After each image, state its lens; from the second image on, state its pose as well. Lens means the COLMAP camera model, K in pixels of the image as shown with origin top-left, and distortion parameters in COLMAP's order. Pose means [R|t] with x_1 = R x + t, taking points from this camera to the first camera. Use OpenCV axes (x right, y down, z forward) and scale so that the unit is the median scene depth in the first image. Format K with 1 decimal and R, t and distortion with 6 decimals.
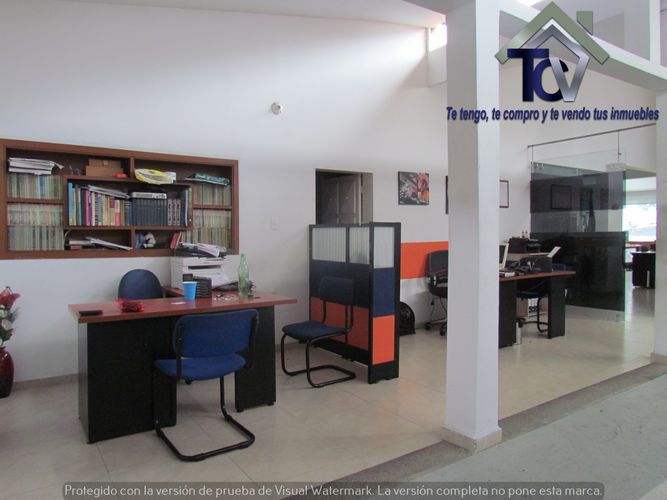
lens RADIAL K [[484.4, 0, 335.3], [0, 484.4, 246.6], [0, 0, 1]] dist [0.006843, -0.017924]
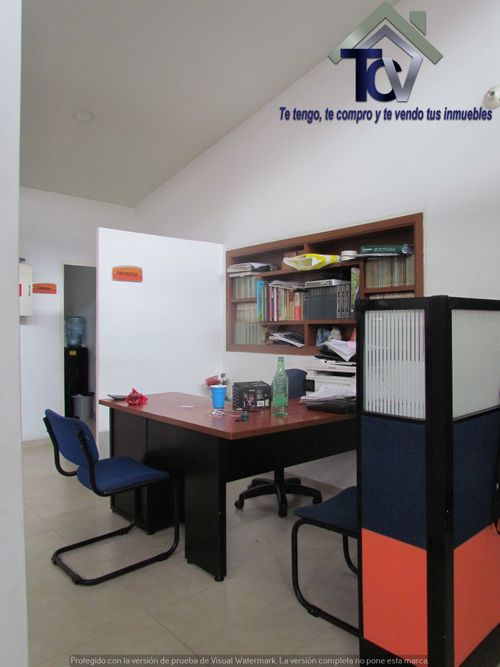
lens RADIAL K [[484.4, 0, 248.7], [0, 484.4, 335.3], [0, 0, 1]] dist [0.006843, -0.017924]
pose [[0.144233, 0.011925, -0.989472, 0.427373], [-0.014868, 0.999841, 0.009882, -0.021013], [0.989432, 0.013286, 0.144387, 0.731488]]
